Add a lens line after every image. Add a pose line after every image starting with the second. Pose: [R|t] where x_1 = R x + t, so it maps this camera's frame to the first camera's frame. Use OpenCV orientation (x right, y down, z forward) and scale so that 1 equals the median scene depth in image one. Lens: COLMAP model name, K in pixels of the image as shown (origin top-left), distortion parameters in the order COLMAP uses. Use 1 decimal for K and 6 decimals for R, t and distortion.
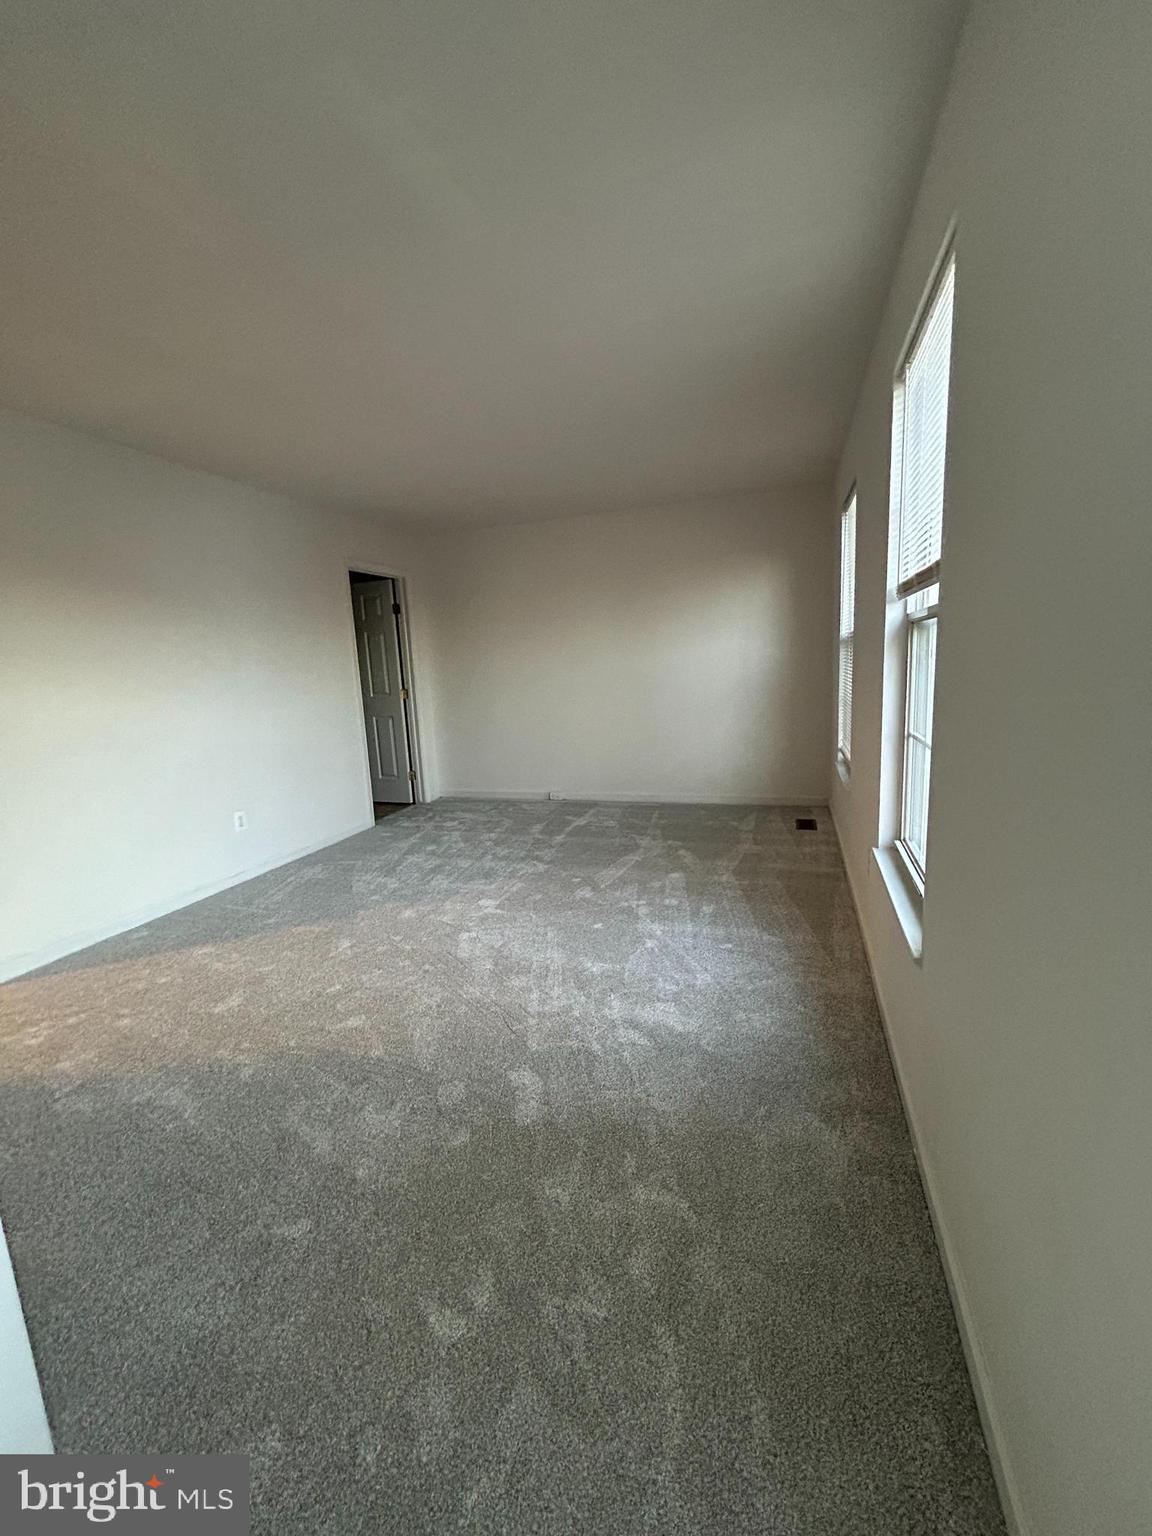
lens RADIAL K [[620.4, 0, 580.2], [0, 620.4, 765.4], [0, 0, 1]] dist [0.000750, 0.000049]
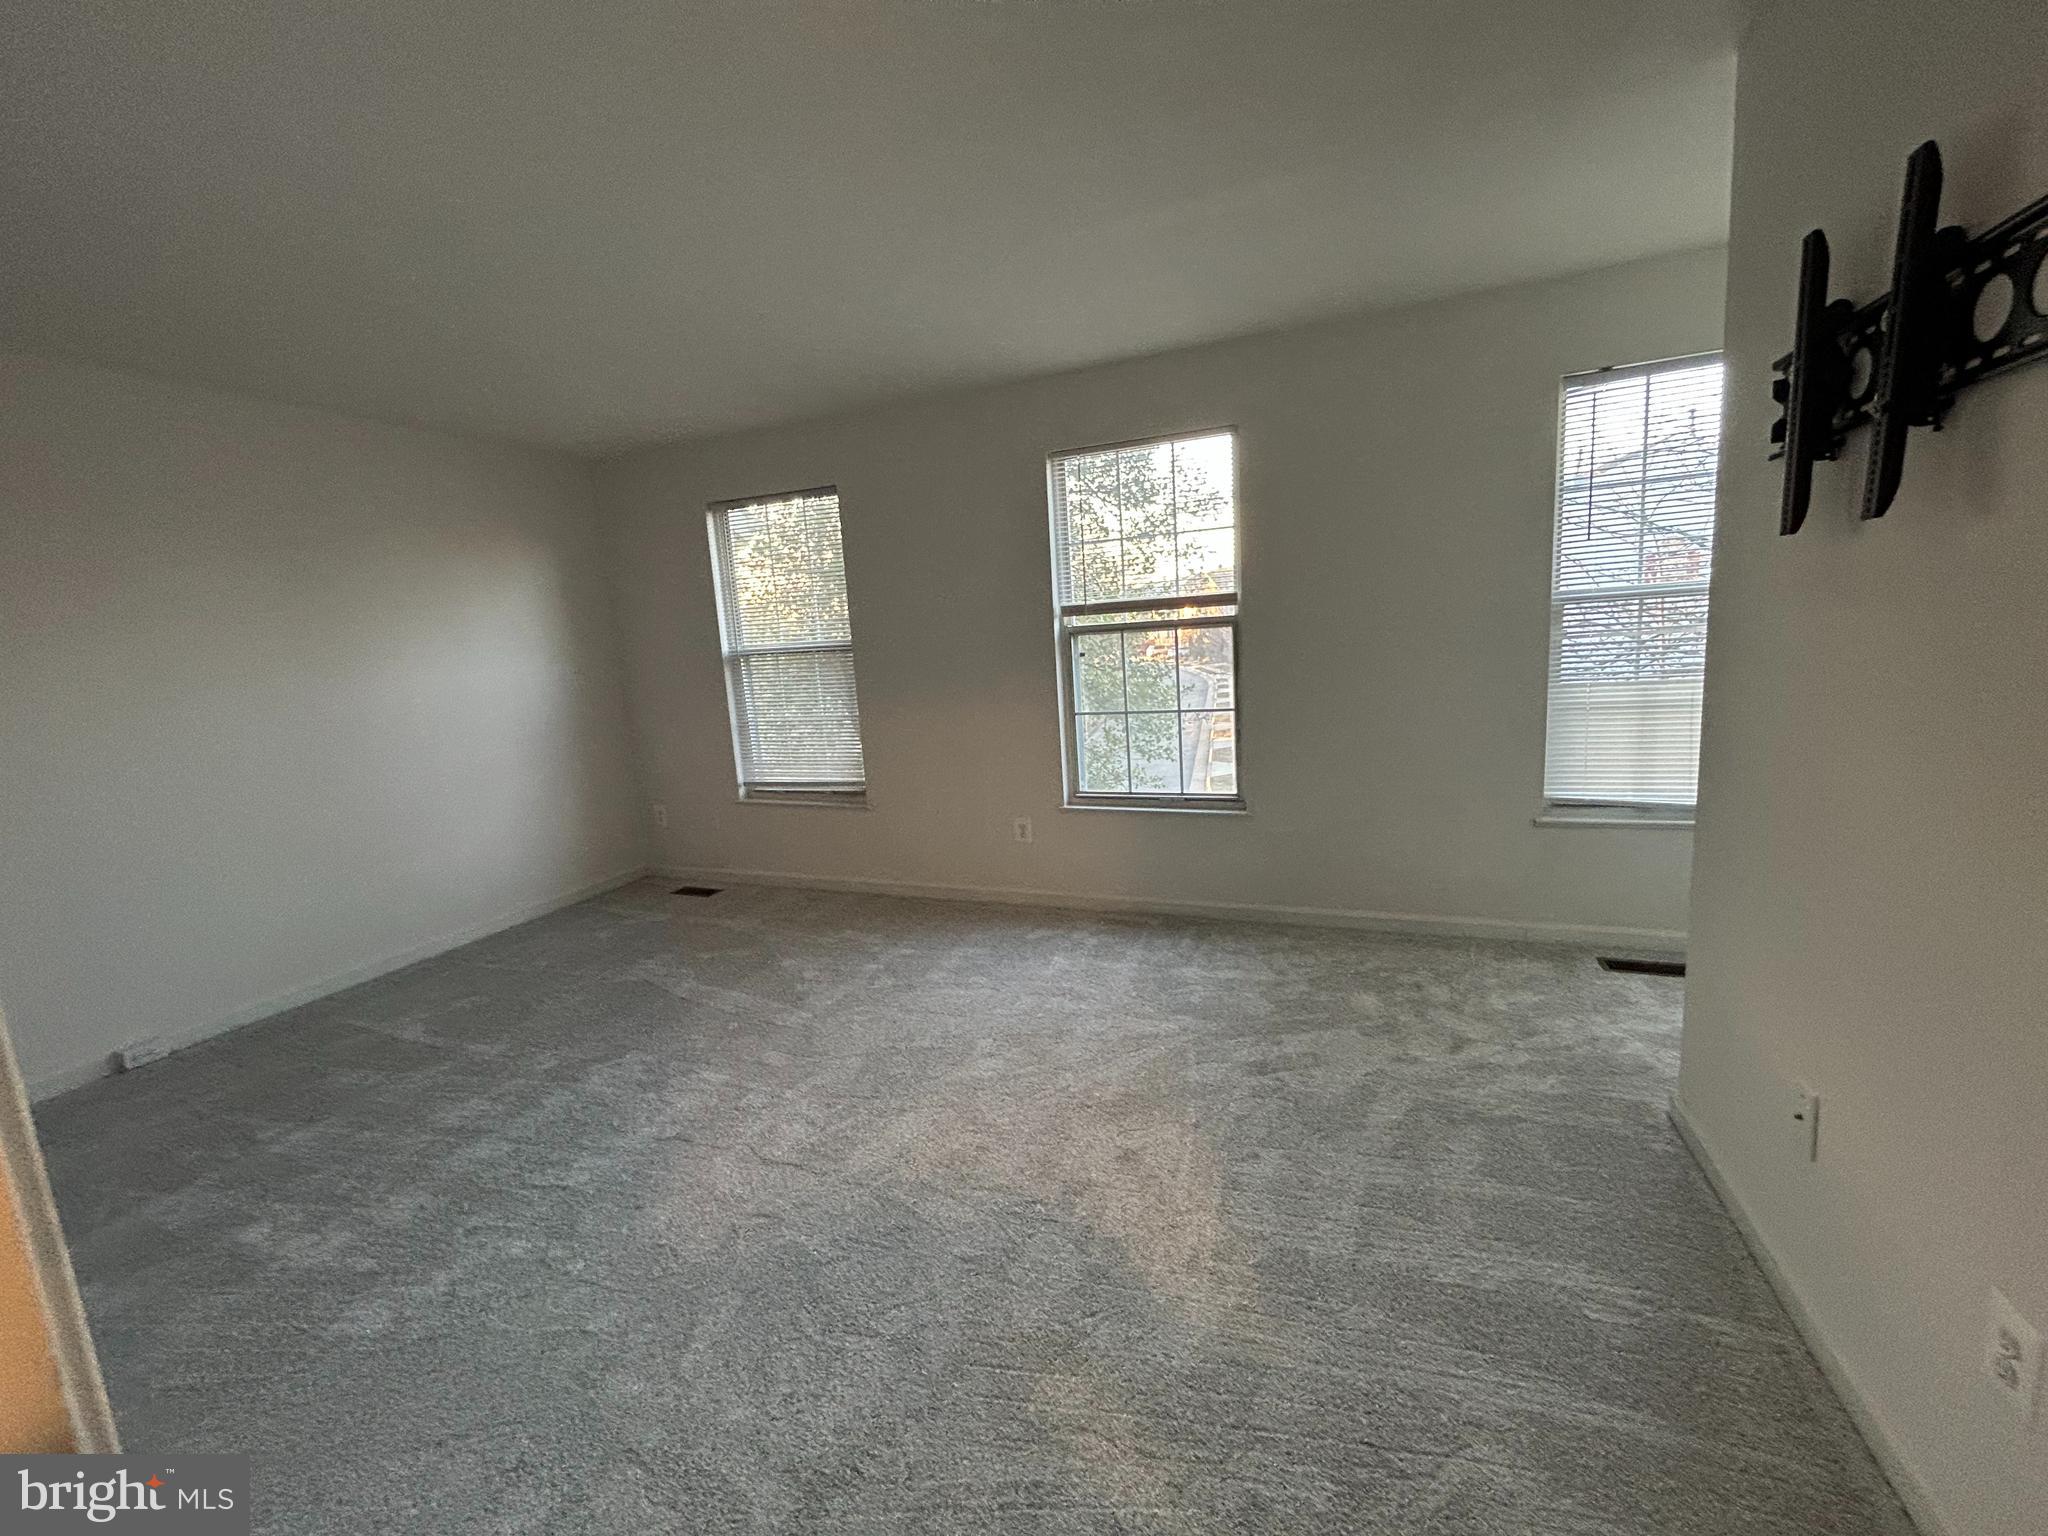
lens RADIAL K [[827.2, 0, 1023.5], [0, 827.2, 768.8], [0, 0, 1]] dist [0.000750, 0.000049]
pose [[0.078160, -0.119021, 0.989811, -0.677305], [0.227847, 0.968703, 0.098491, -0.068477], [-0.970555, 0.217827, 0.102832, 0.514327]]
